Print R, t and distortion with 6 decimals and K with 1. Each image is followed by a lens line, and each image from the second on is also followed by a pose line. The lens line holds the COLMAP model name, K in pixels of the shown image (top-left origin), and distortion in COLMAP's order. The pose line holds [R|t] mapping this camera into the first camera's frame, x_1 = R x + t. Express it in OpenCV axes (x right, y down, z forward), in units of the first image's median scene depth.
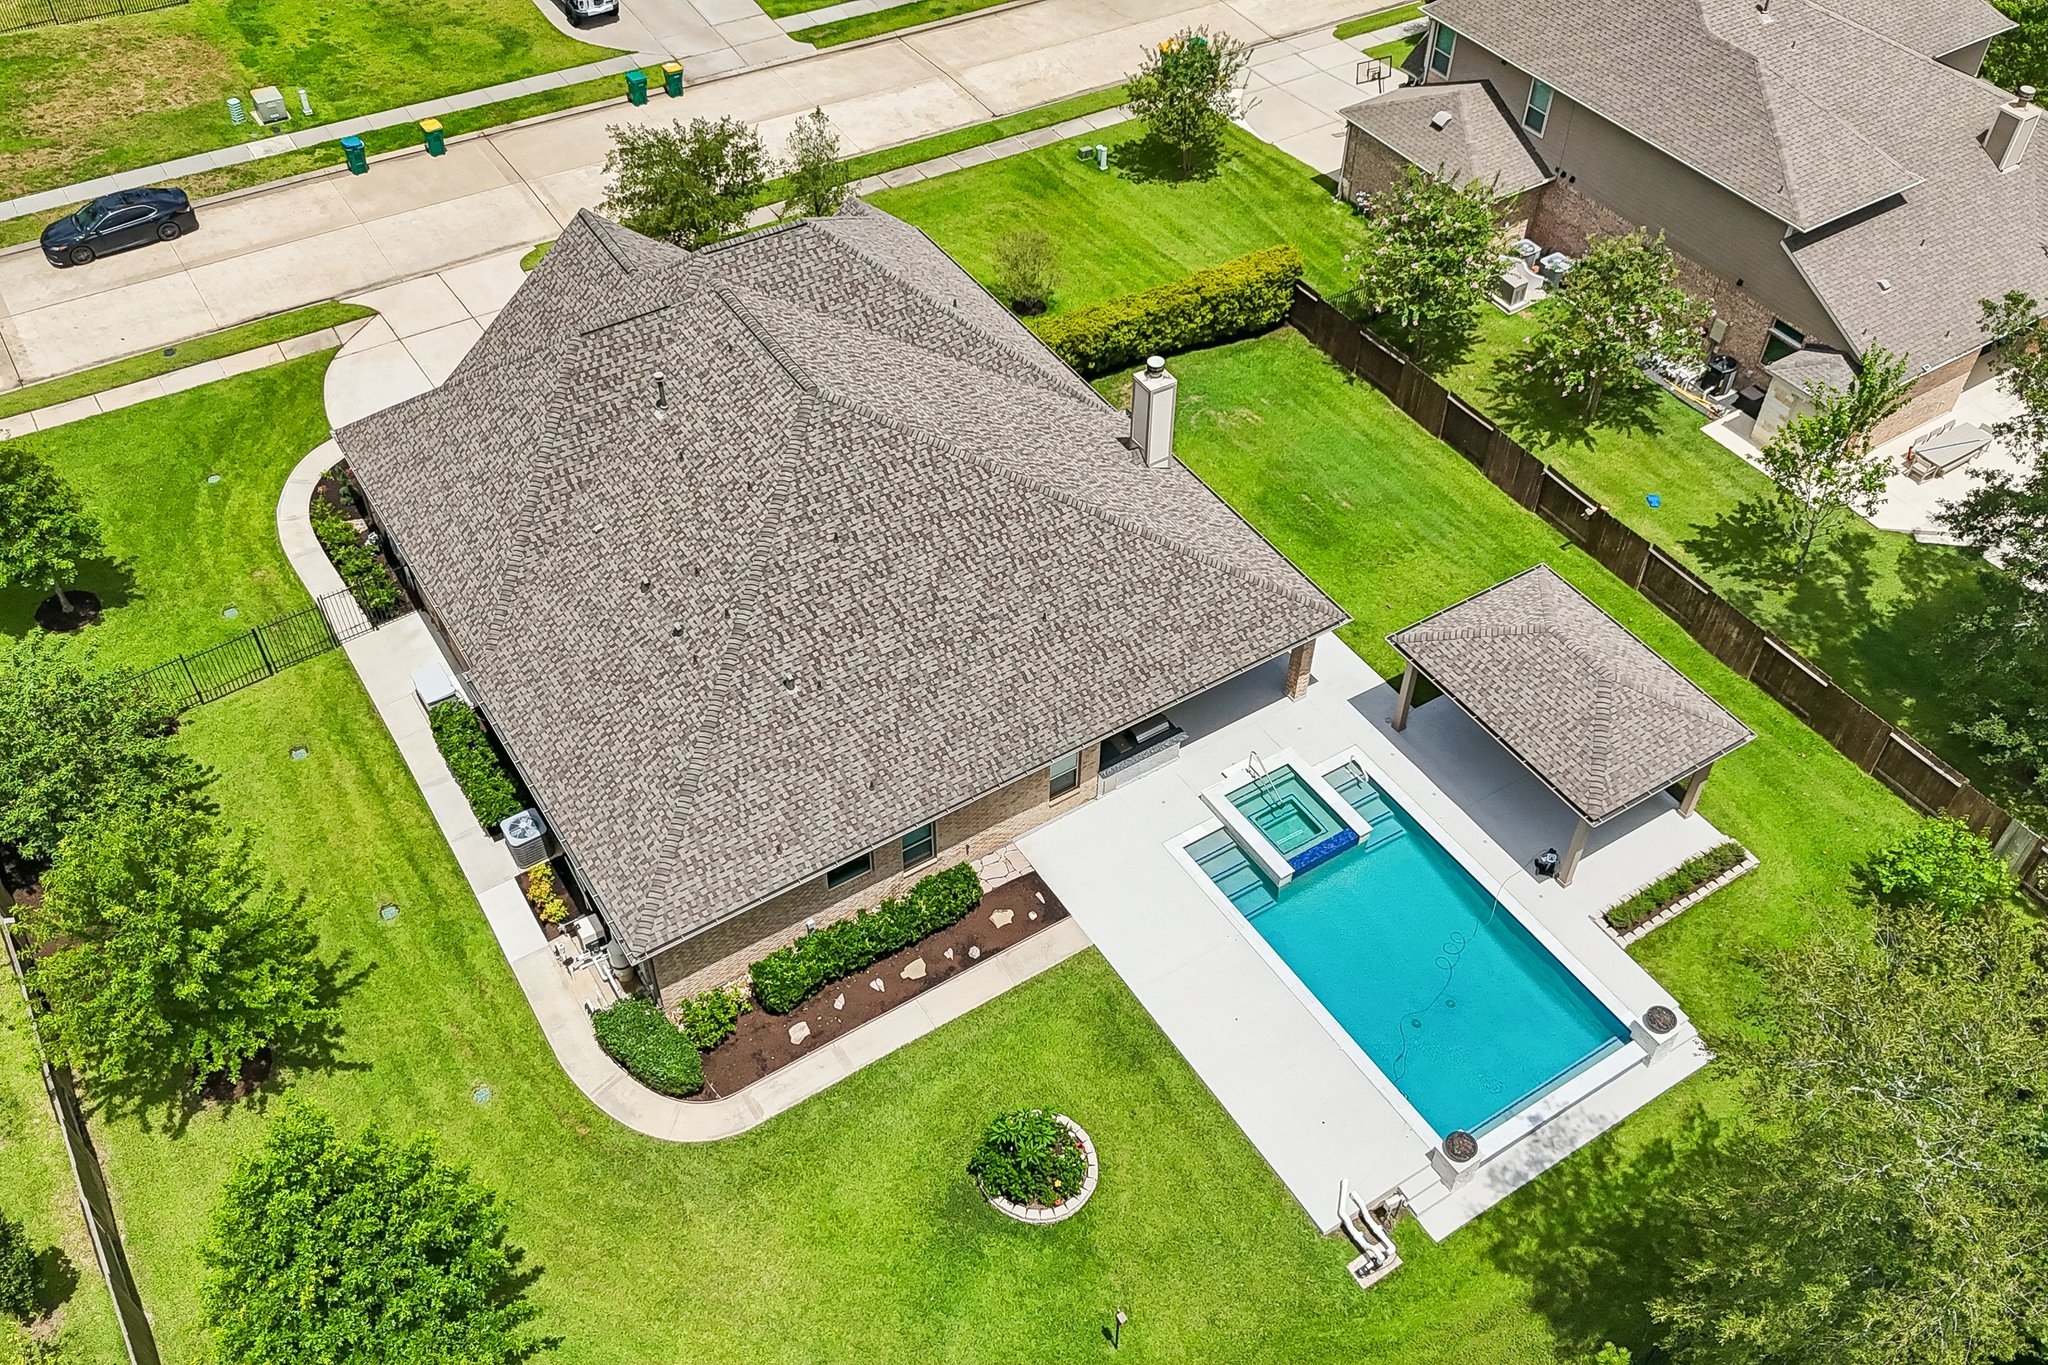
lens RADIAL K [[1785.9, 0, 1019.8], [0, 1785.9, 672.4], [0, 0, 1]] dist [0.049785, -0.015483]
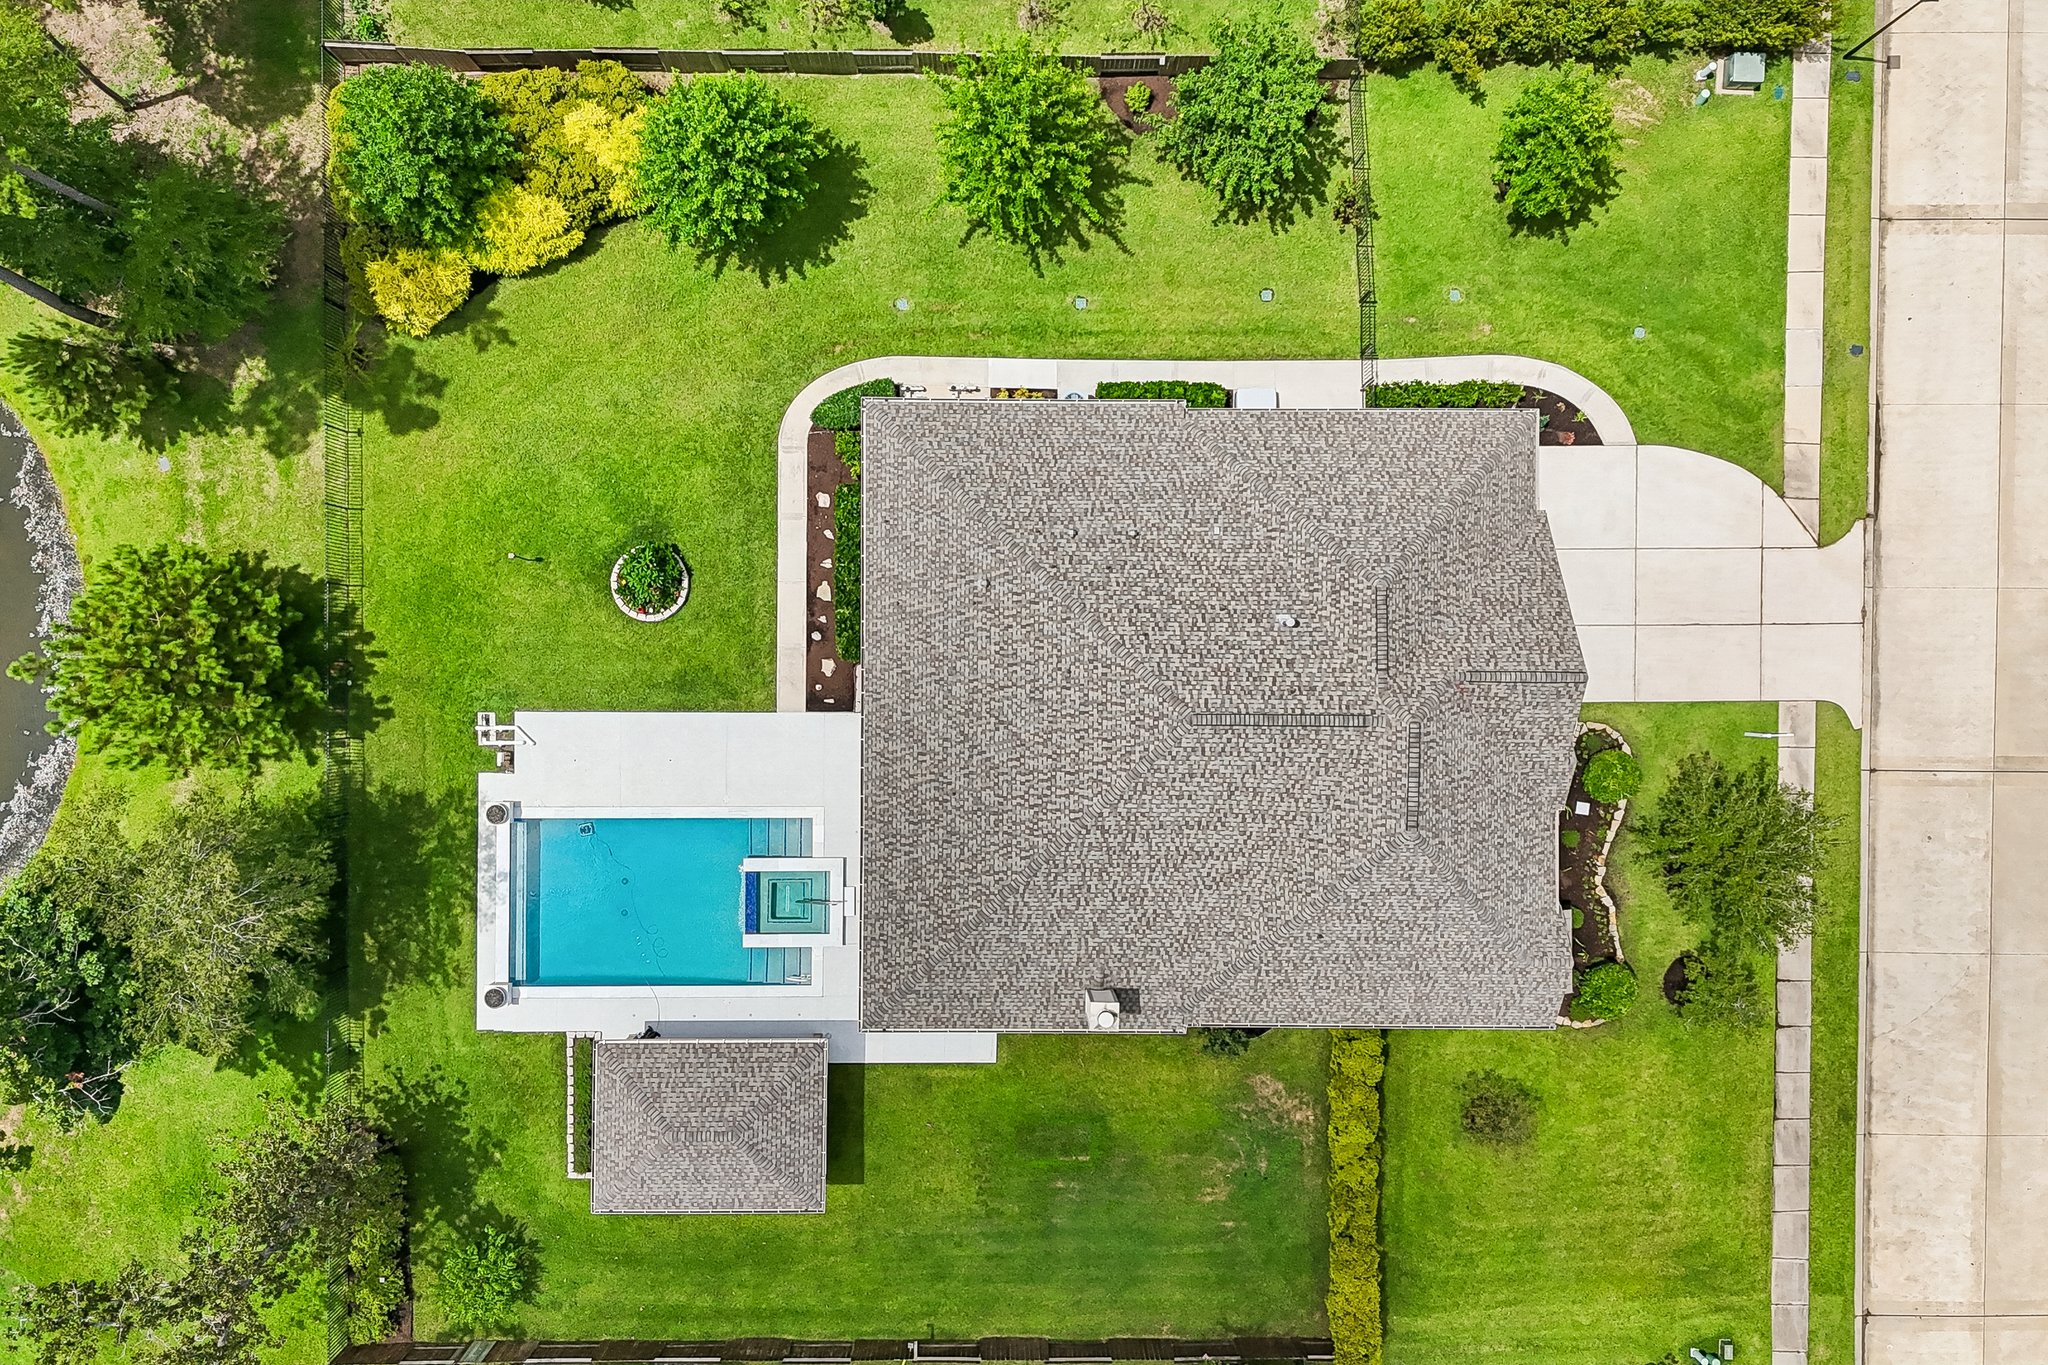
lens RADIAL K [[1785.9, 0, 1028.6], [0, 1785.9, 679.8], [0, 0, 1]] dist [0.049785, -0.015483]
pose [[-0.541003, 0.840871, -0.015888, -0.059879], [-0.618600, -0.385056, 0.684884, -0.851781], [0.569781, 0.380352, 0.728479, 0.082130]]
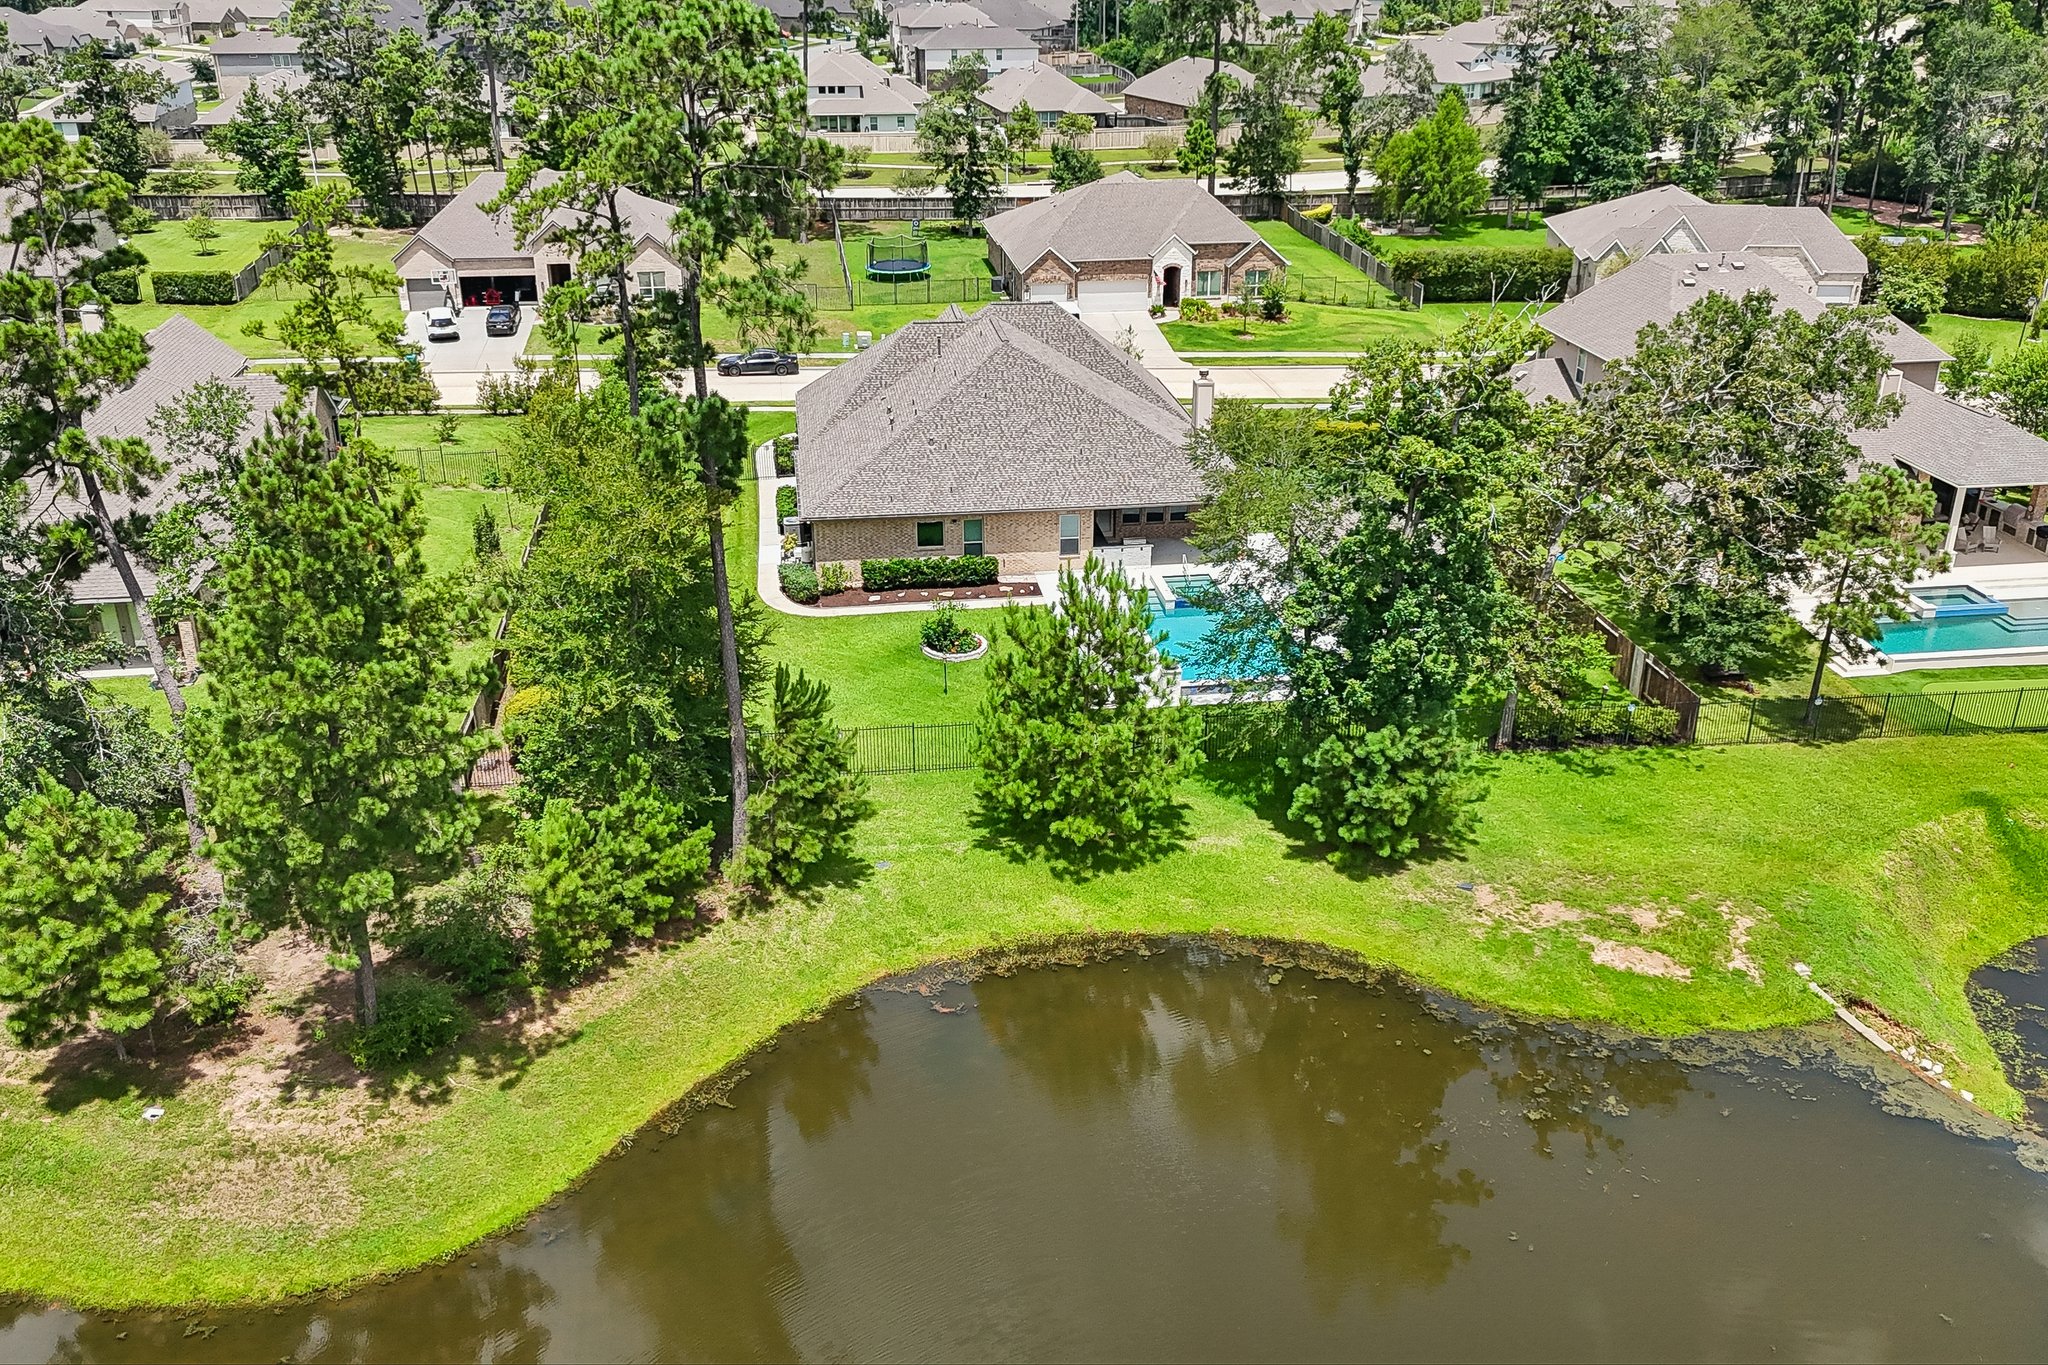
lens RADIAL K [[1785.9, 0, 1018.7], [0, 1785.9, 692.1], [0, 0, 1]] dist [0.049785, -0.015483]
pose [[0.907410, 0.158415, -0.389246, 0.660323], [-0.293788, 0.901415, -0.318023, 0.737910], [0.300493, 0.402933, 0.864494, -0.446960]]
